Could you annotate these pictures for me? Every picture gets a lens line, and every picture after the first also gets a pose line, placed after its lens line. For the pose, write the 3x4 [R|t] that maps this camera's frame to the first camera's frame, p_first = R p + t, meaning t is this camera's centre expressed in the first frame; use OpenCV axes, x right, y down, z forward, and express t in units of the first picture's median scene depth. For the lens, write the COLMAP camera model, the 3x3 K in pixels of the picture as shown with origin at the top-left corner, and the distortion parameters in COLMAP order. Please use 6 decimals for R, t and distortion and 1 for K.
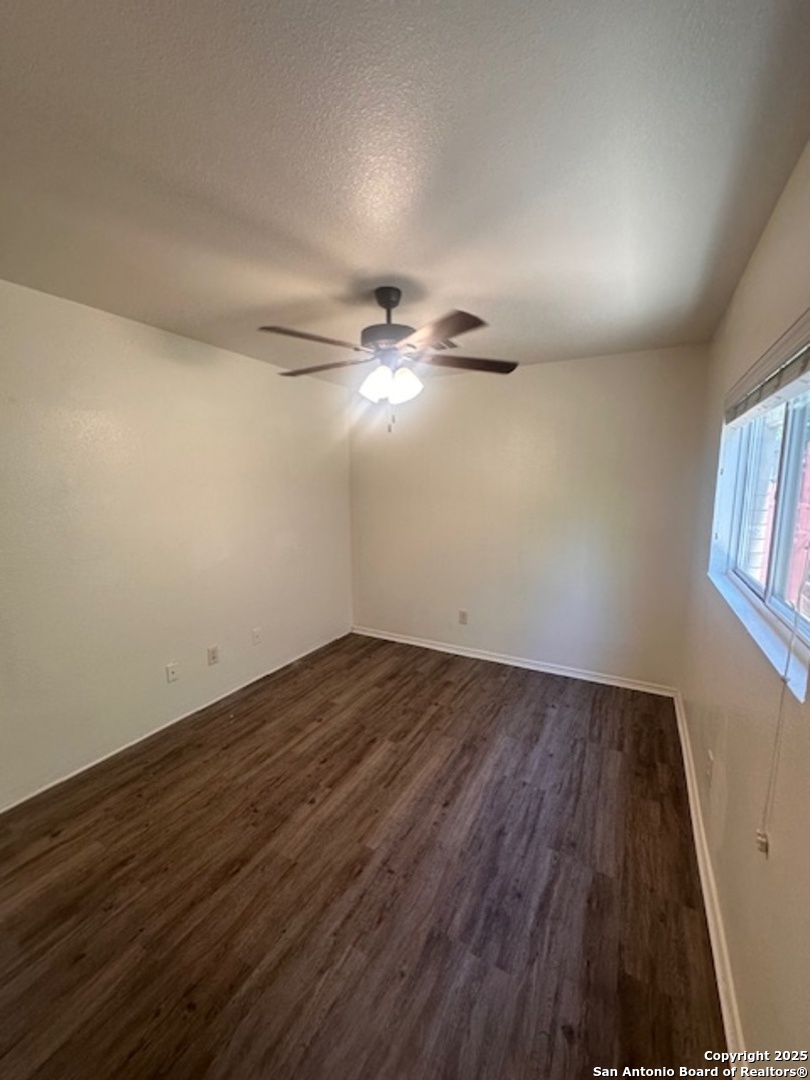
lens RADIAL K [[430.9, 0, 405.6], [0, 430.9, 539.3], [0, 0, 1]] dist [-0.002775, -0.000021]
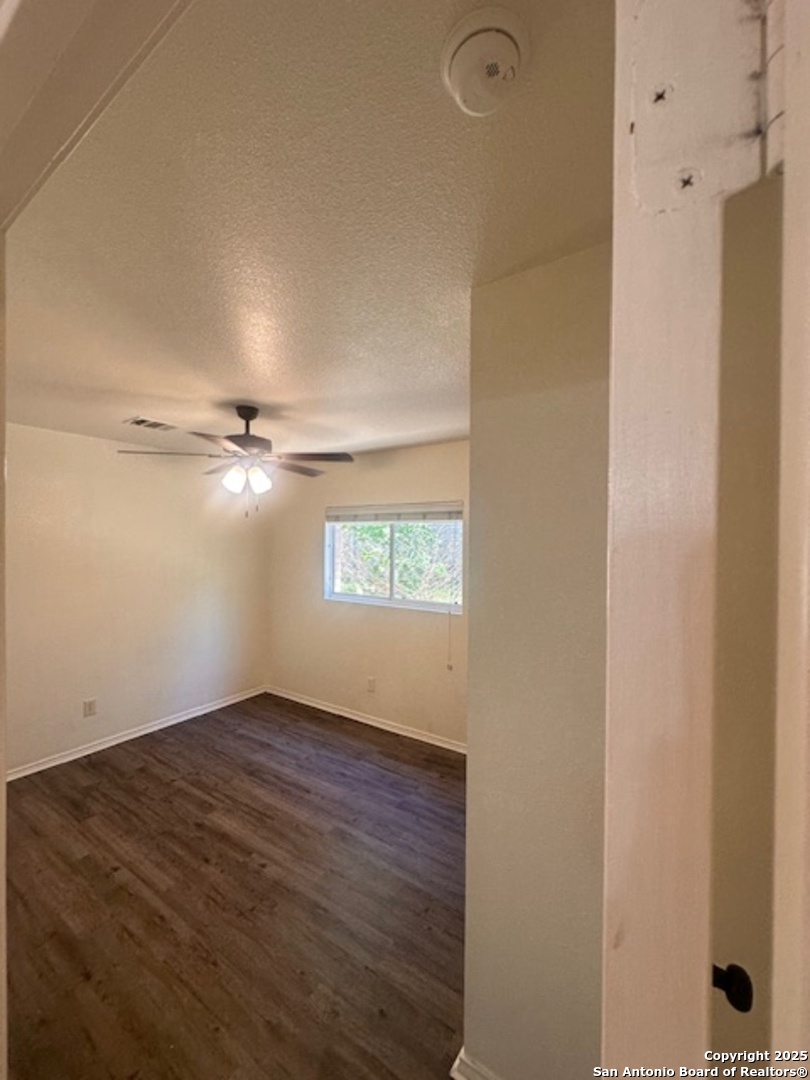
lens RADIAL K [[430.9, 0, 405.6], [0, 430.9, 539.3], [0, 0, 1]] dist [-0.002775, -0.000021]
pose [[0.095387, 0.001847, 0.995439, -1.037611], [0.127047, 0.991798, -0.014014, -0.093904], [-0.987300, 0.127804, 0.094370, 0.398071]]
